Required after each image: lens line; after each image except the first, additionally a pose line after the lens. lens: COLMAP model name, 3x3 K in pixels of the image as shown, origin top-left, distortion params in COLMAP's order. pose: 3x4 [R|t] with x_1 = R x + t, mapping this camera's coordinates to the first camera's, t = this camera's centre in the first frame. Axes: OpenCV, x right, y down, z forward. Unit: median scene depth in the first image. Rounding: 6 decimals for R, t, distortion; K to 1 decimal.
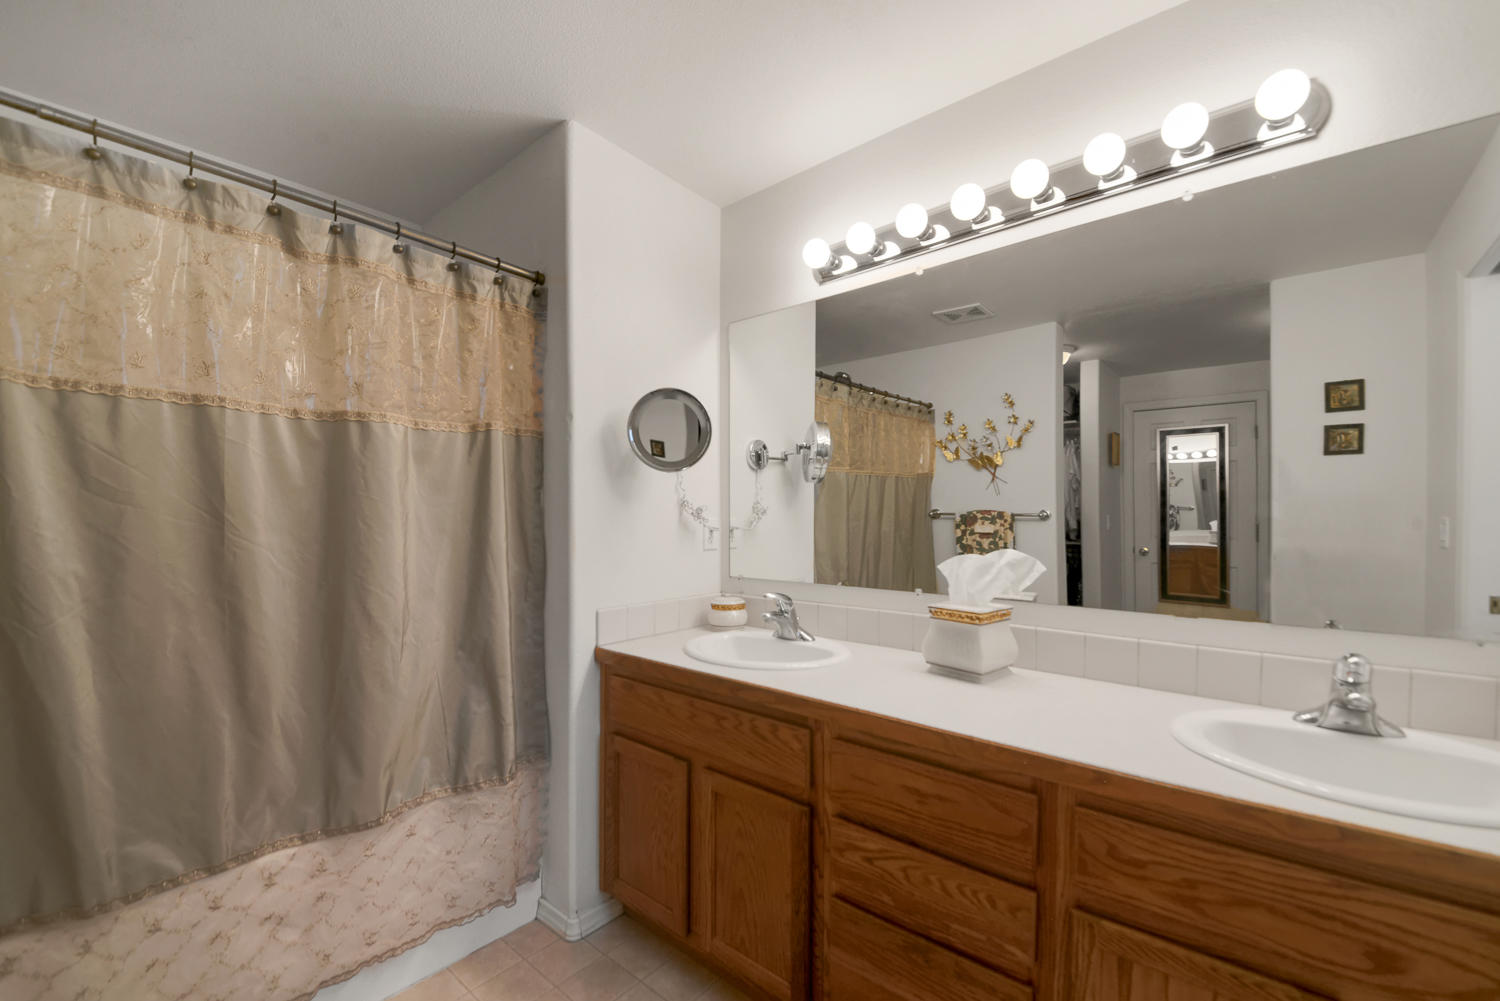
lens RADIAL K [[646.0, 0, 679.3], [0, 646.0, 522.4], [0, 0, 1]] dist [0.004006, -0.006288]
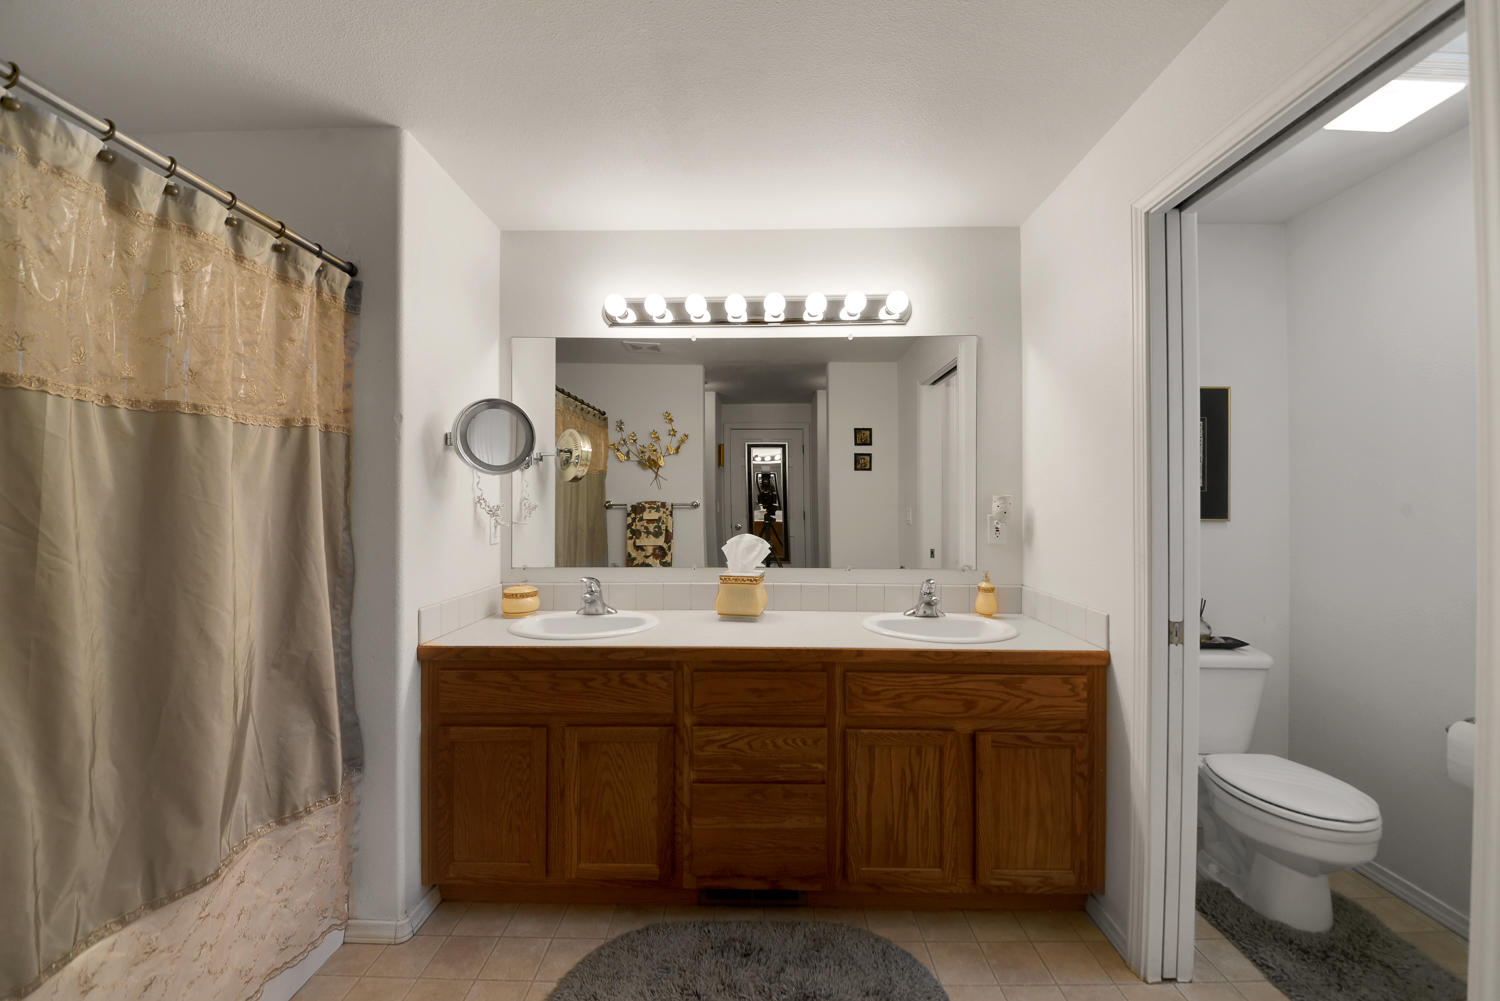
lens RADIAL K [[646.0, 0, 739.2], [0, 646.0, 500.2], [0, 0, 1]] dist [0.004006, -0.006288]
pose [[0.757456, -0.003578, 0.652877, -0.476298], [0.010778, 0.999917, -0.007024, -0.026176], [-0.652798, 0.012357, 0.757431, -0.118725]]
